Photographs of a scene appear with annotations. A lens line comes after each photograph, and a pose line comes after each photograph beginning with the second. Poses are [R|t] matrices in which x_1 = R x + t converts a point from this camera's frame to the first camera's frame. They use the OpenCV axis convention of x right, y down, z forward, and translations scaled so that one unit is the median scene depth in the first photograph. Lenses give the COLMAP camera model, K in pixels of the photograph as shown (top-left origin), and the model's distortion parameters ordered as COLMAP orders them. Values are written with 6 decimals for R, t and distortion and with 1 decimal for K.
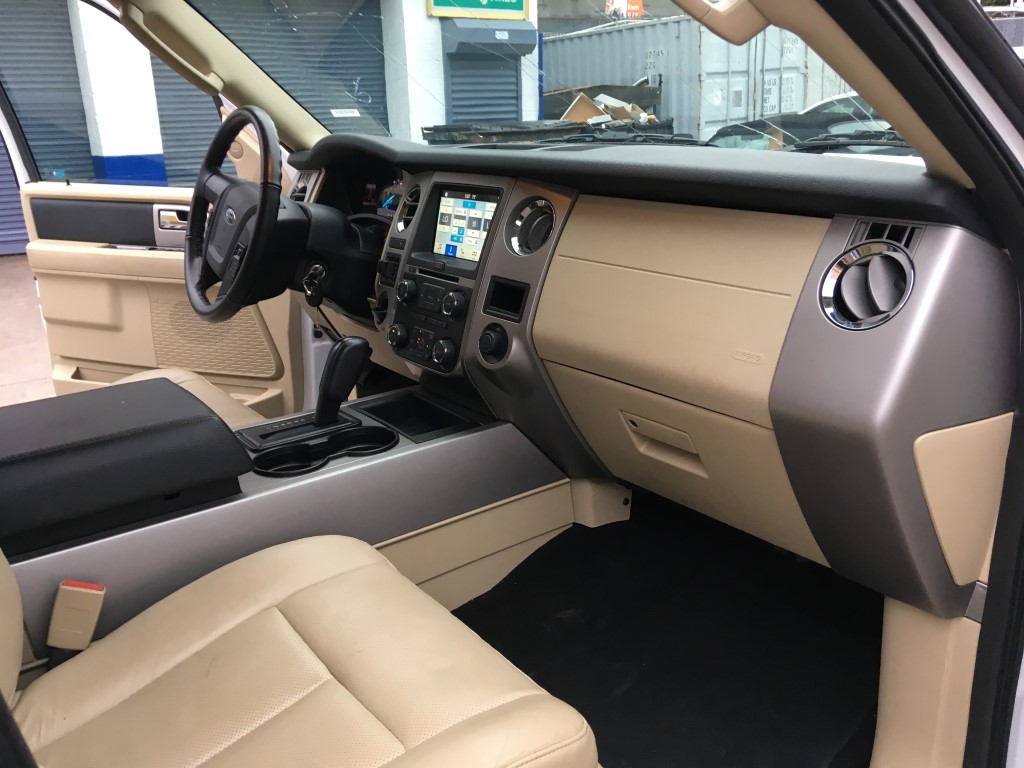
lens RADIAL K [[863.7, 0, 507.8], [0, 863.7, 380.6], [0, 0, 1]] dist [0.113945, -0.172755]
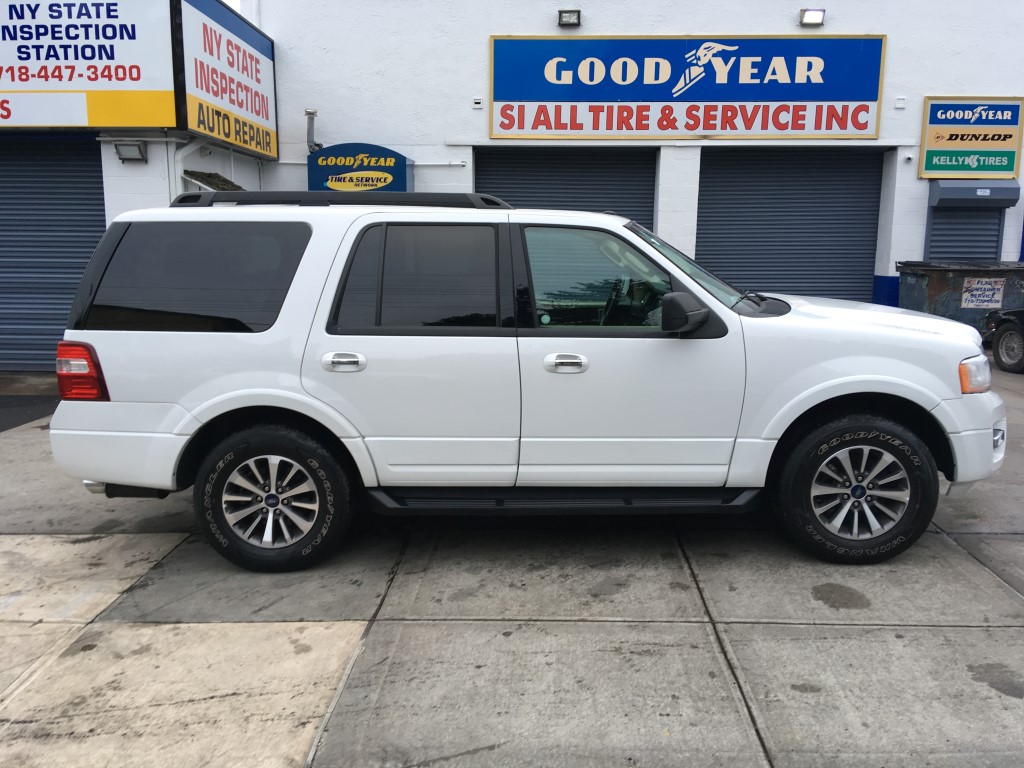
lens RADIAL K [[863.7, 0, 511.7], [0, 863.7, 380.0], [0, 0, 1]] dist [0.113945, -0.172755]
pose [[0.799704, 0.126892, -0.586832, 1.697217], [-0.201203, 0.977534, -0.062814, 0.496581], [0.565677, 0.168305, 0.807269, -2.328959]]
